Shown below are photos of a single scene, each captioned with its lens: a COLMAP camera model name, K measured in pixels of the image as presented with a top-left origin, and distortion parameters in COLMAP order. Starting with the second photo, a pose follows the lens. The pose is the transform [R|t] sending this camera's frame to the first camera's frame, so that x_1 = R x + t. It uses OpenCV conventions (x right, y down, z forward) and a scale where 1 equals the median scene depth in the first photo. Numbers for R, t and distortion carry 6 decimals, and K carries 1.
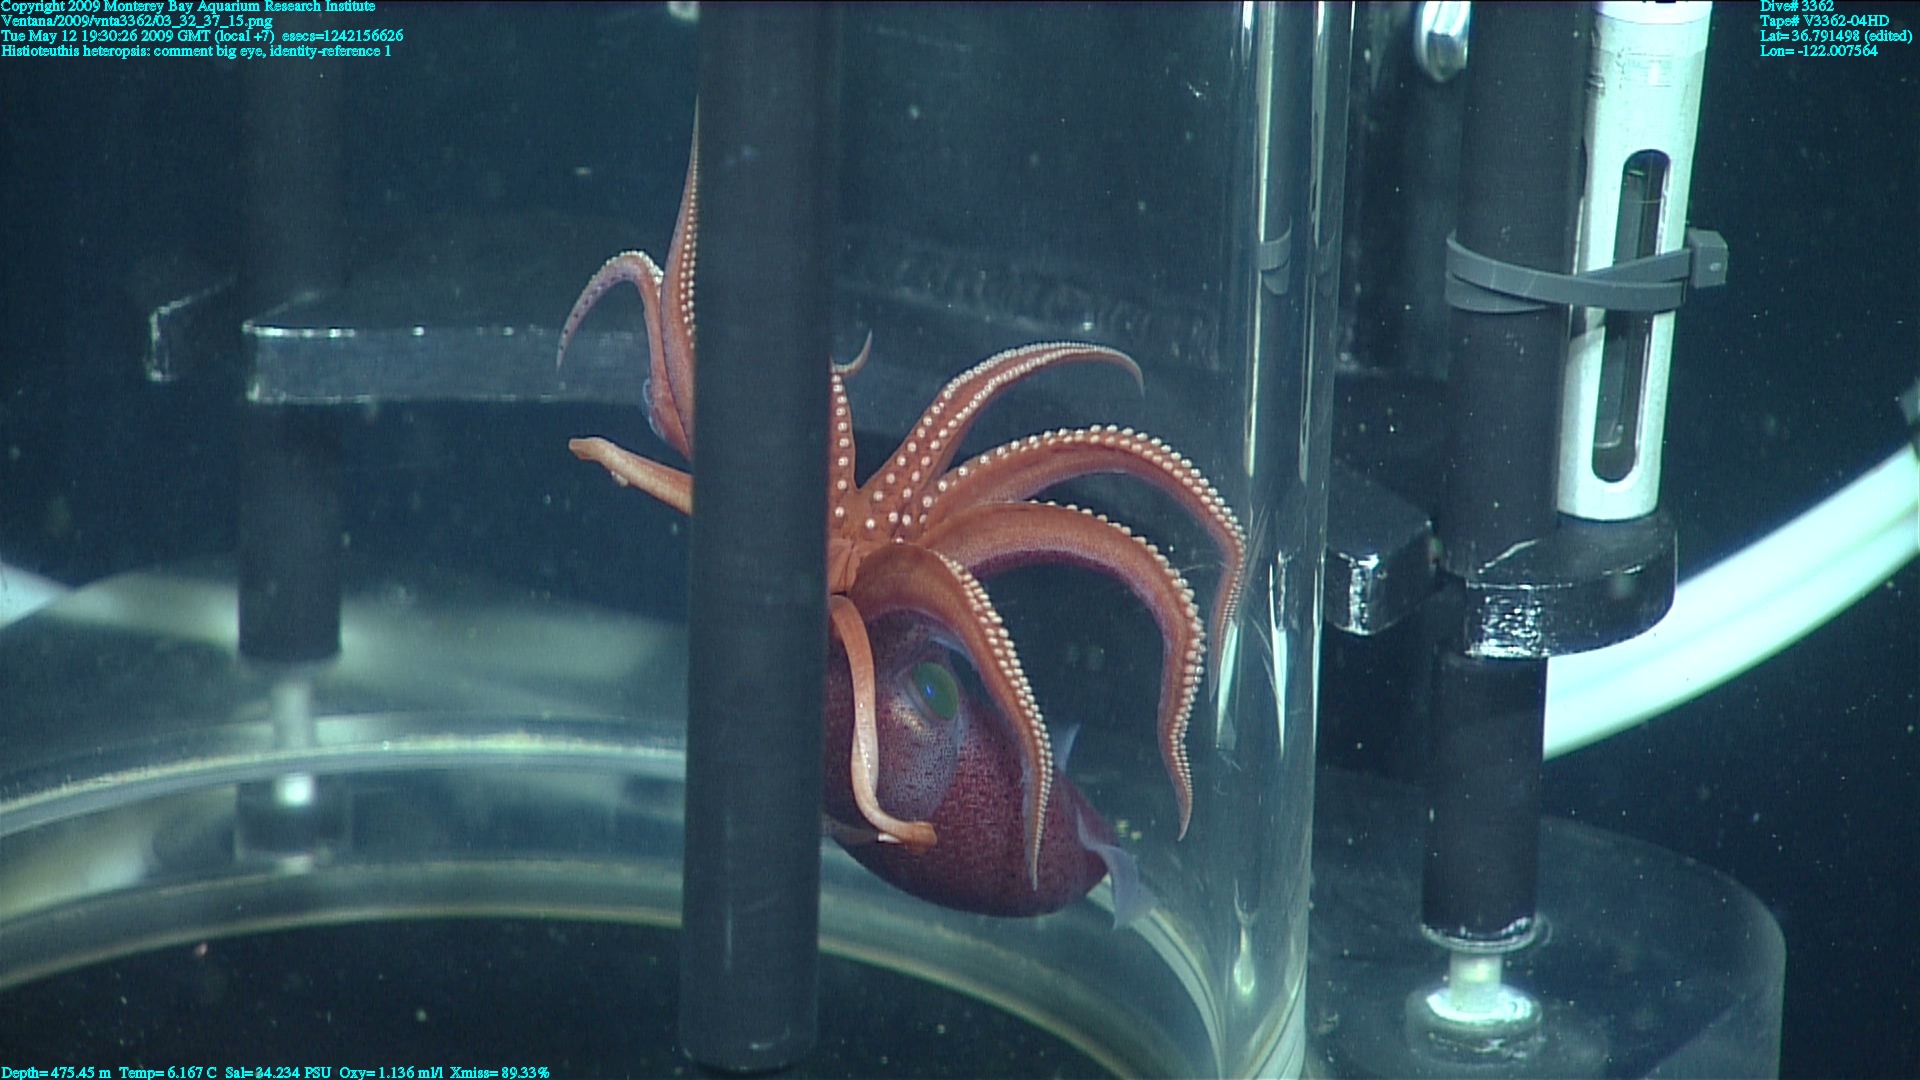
lens RADIAL K [[3378.6, 0, 963.1], [0, 3378.6, 542.9], [0, 0, 1]] dist [0.044513, 0.000000]
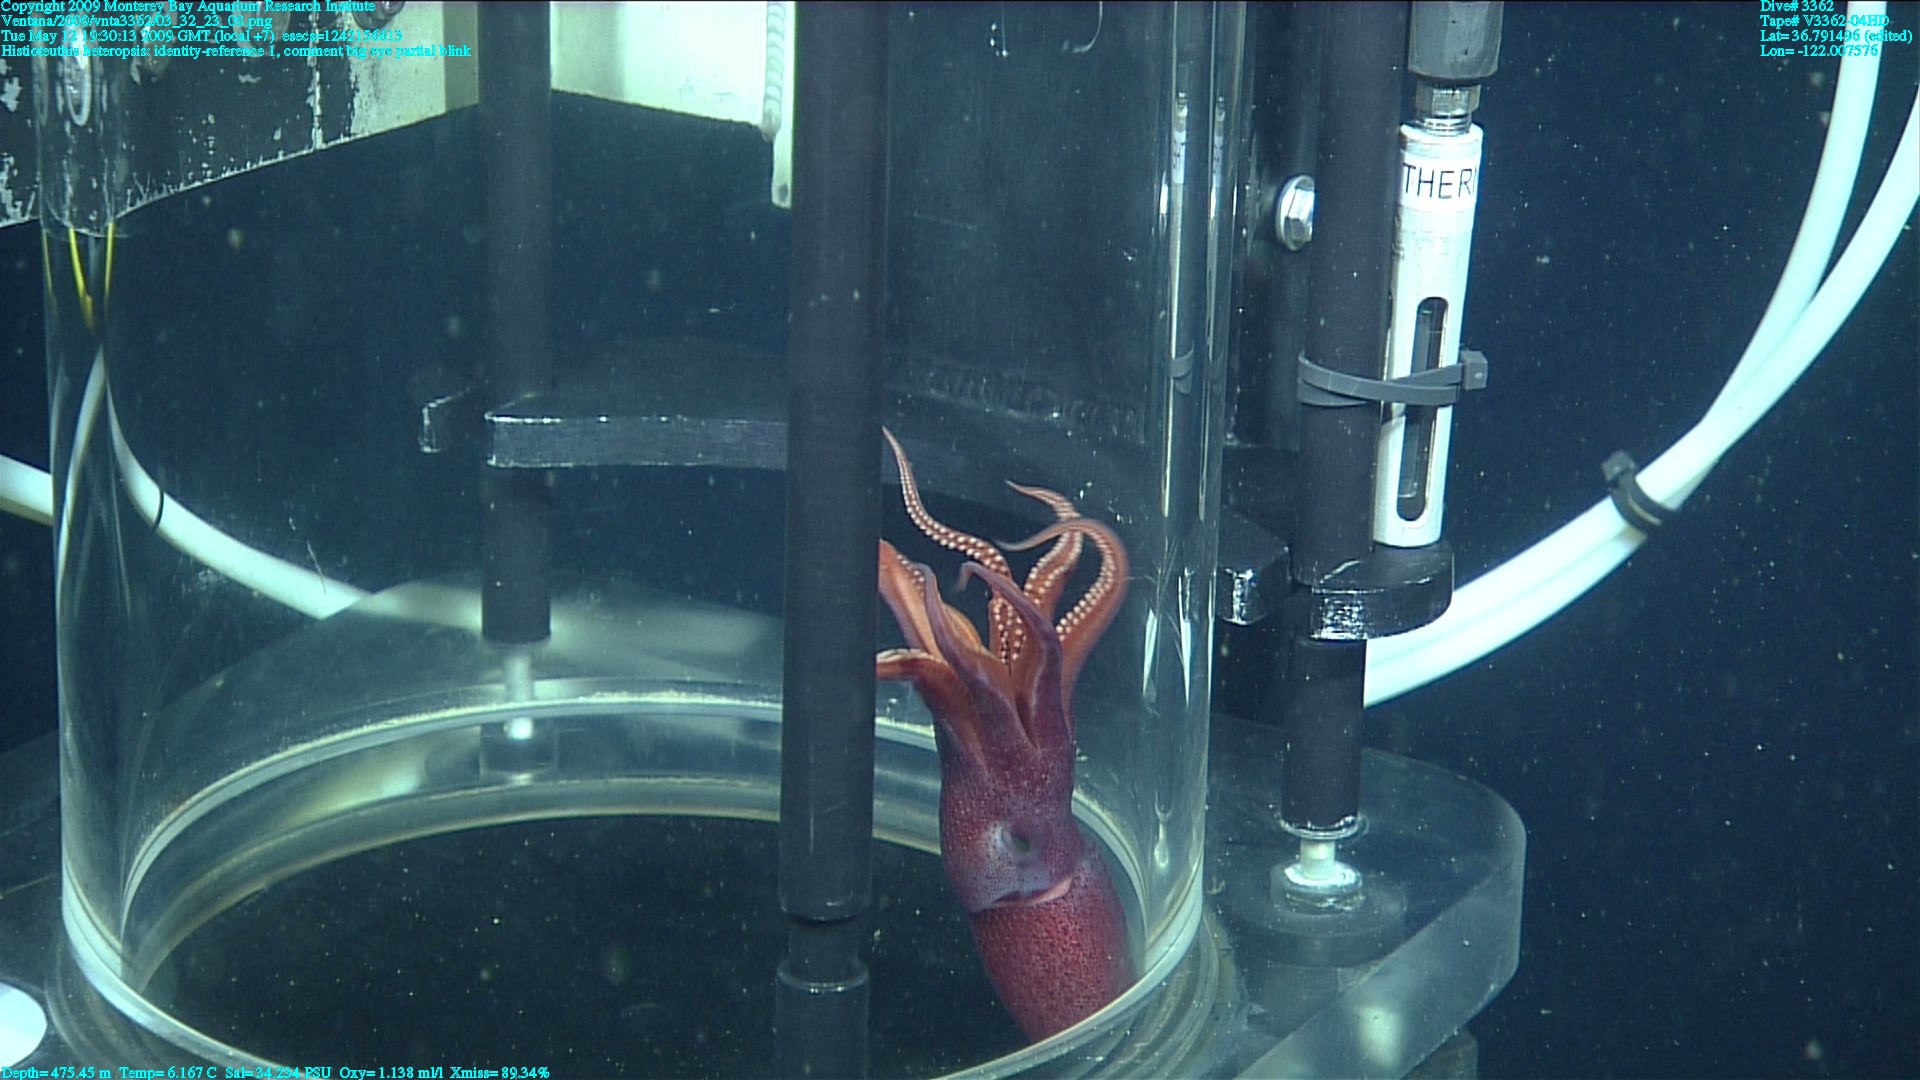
lens RADIAL K [[3378.6, 0, 956.9], [0, 3378.6, 534.4], [0, 0, 1]] dist [0.044513, 0.000000]
pose [[0.999998, 0.000018, -0.001736, -0.003588], [-0.000023, 0.999997, -0.002631, -0.008185], [0.001735, 0.002631, 0.999995, -0.477199]]
